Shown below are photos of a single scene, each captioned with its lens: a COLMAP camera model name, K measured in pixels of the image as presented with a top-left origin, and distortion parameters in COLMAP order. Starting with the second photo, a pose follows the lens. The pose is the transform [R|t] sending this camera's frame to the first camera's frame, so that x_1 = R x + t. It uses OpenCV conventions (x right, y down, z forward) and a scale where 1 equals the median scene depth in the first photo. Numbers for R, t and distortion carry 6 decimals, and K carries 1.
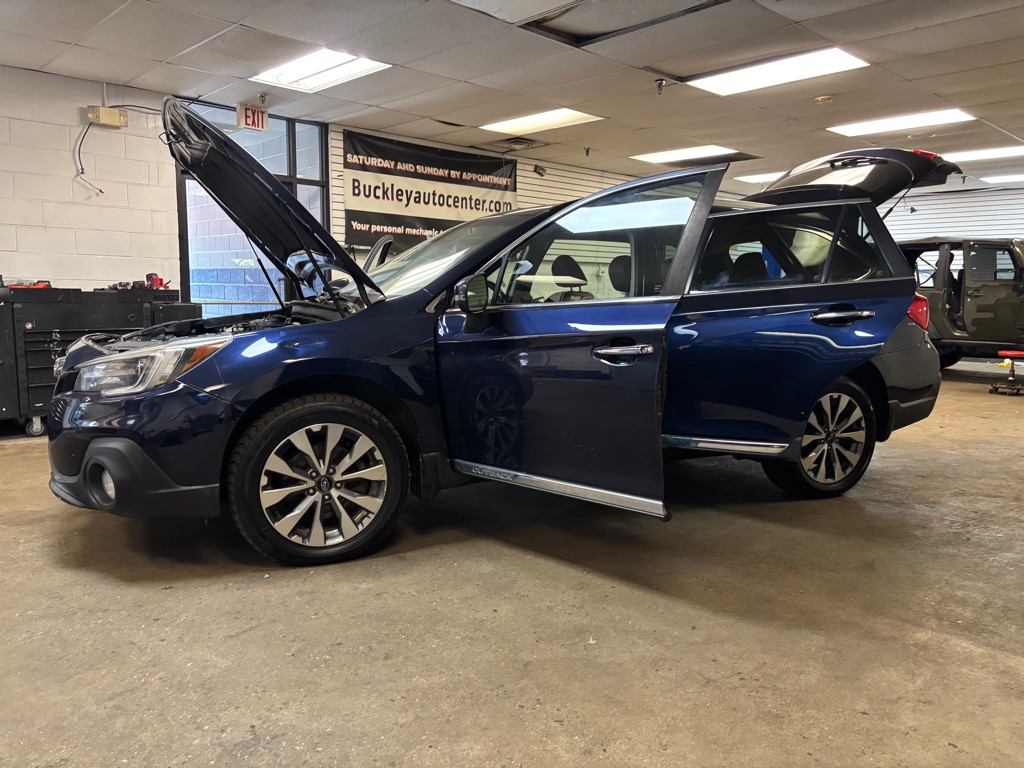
lens RADIAL K [[772.6, 0, 505.4], [0, 772.6, 386.2], [0, 0, 1]] dist [0.048221, -0.051465]
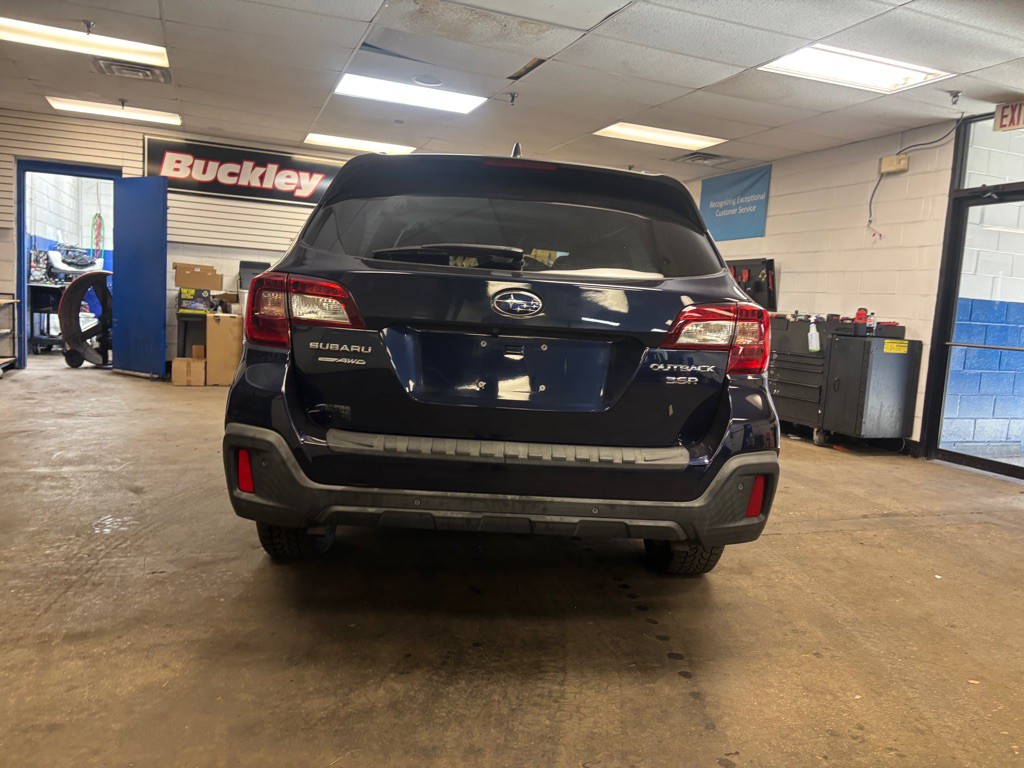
lens RADIAL K [[772.6, 0, 517.6], [0, 772.6, 384.7], [0, 0, 1]] dist [0.048221, -0.051465]
pose [[-0.374109, 0.059040, -0.925503, 0.554381], [-0.179048, 0.974597, 0.134547, -0.083589], [0.909936, 0.216045, -0.354034, 0.788402]]
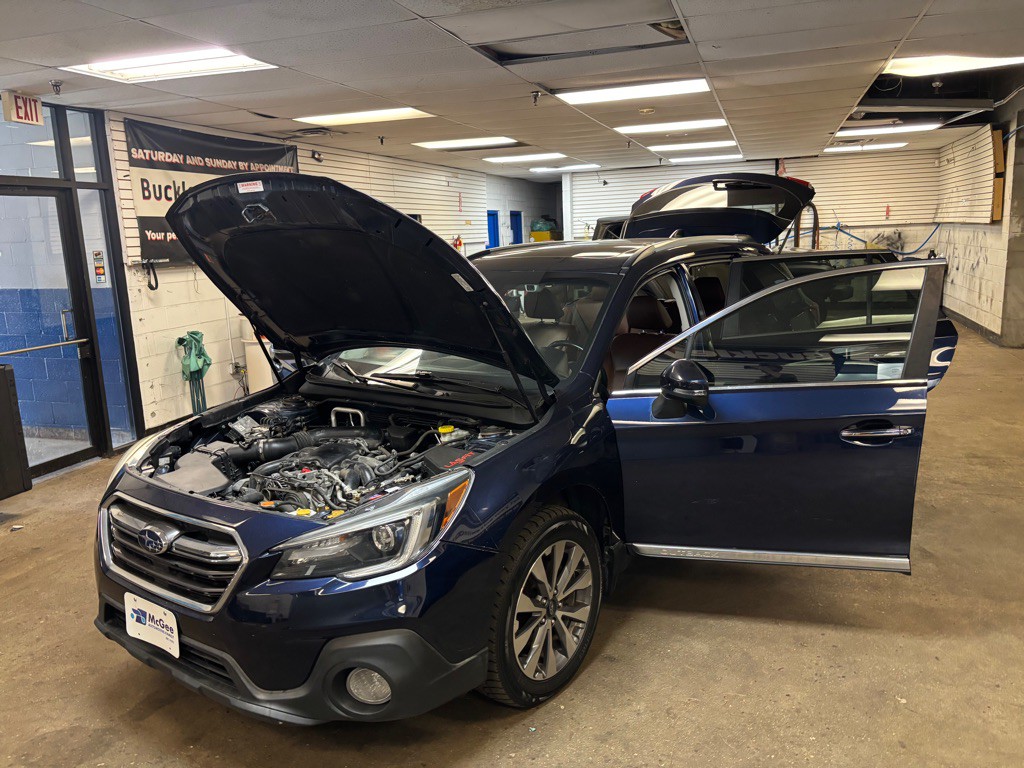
lens RADIAL K [[772.6, 0, 514.9], [0, 772.6, 372.3], [0, 0, 1]] dist [0.048221, -0.051465]
pose [[0.878089, -0.129573, 0.460620, -0.258052], [0.105839, 0.991389, 0.077115, -0.087584], [-0.466646, -0.018962, 0.884241, 0.087632]]
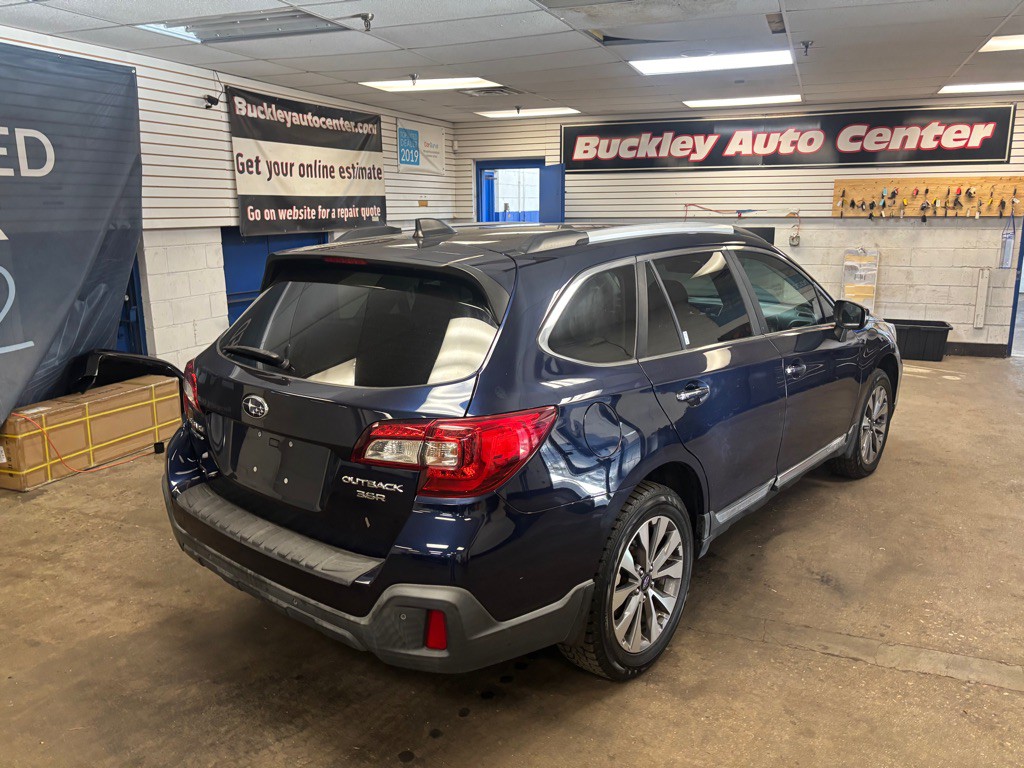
lens RADIAL K [[772.6, 0, 511.0], [0, 772.6, 373.4], [0, 0, 1]] dist [0.048221, -0.051465]
pose [[-0.907255, 0.083692, -0.412169, 0.330748], [-0.055553, 0.947568, 0.314689, -0.193684], [0.416895, 0.308400, -0.855037, 0.995330]]
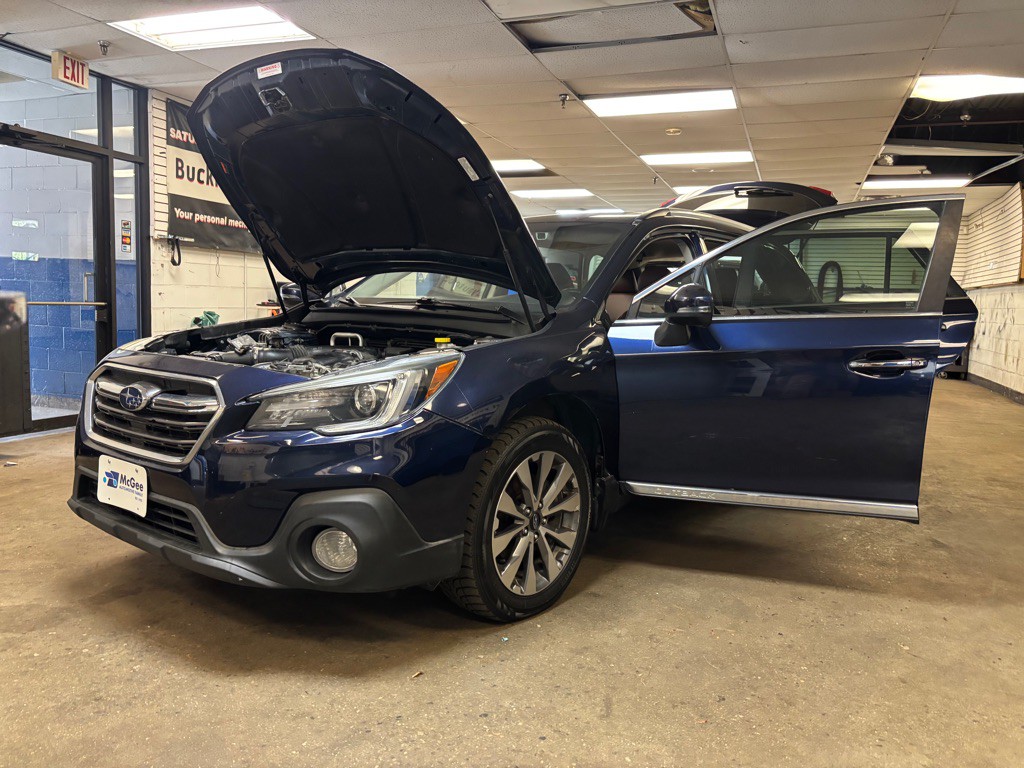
lens RADIAL K [[772.6, 0, 505.4], [0, 772.6, 372.3], [0, 0, 1]] dist [0.048221, -0.051465]
pose [[0.899360, -0.022480, 0.436630, -0.252181], [0.031490, 0.999414, -0.013407, -0.012057], [-0.436073, 0.025807, 0.899541, 0.090542]]
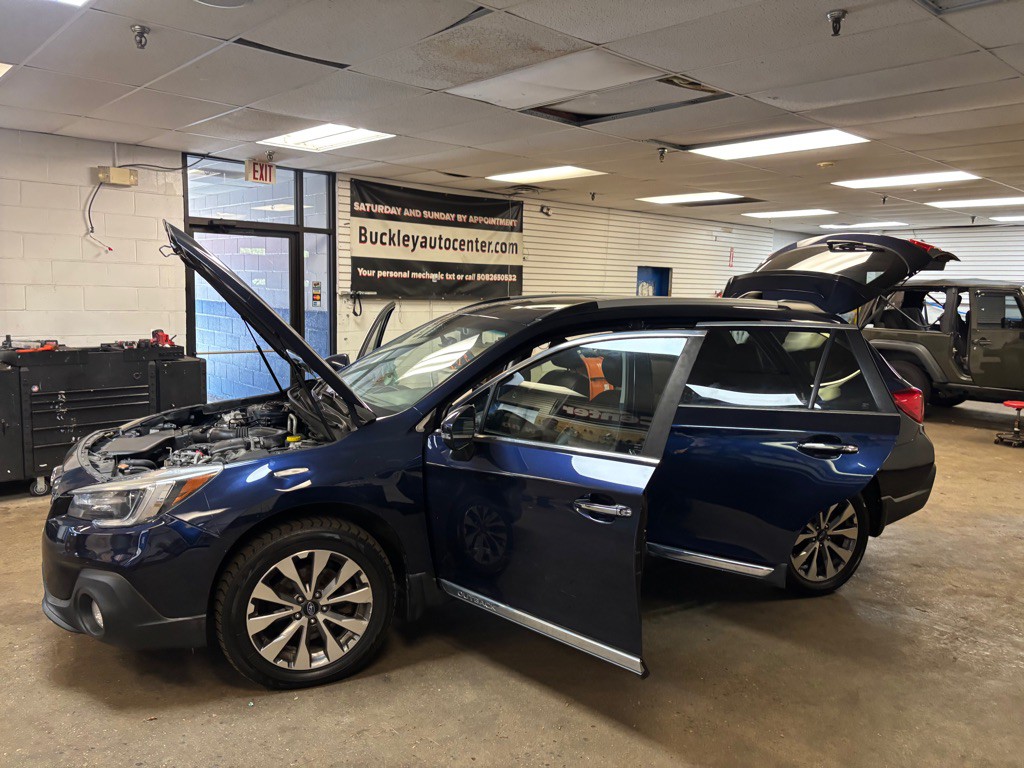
lens RADIAL K [[772.6, 0, 506.7], [0, 772.6, 373.8], [0, 0, 1]] dist [0.048221, -0.051465]
pose [[0.999788, 0.014634, -0.014460, 0.012666], [-0.014787, 0.999835, -0.010558, -0.068061], [0.014303, 0.010769, 0.999840, -0.005137]]
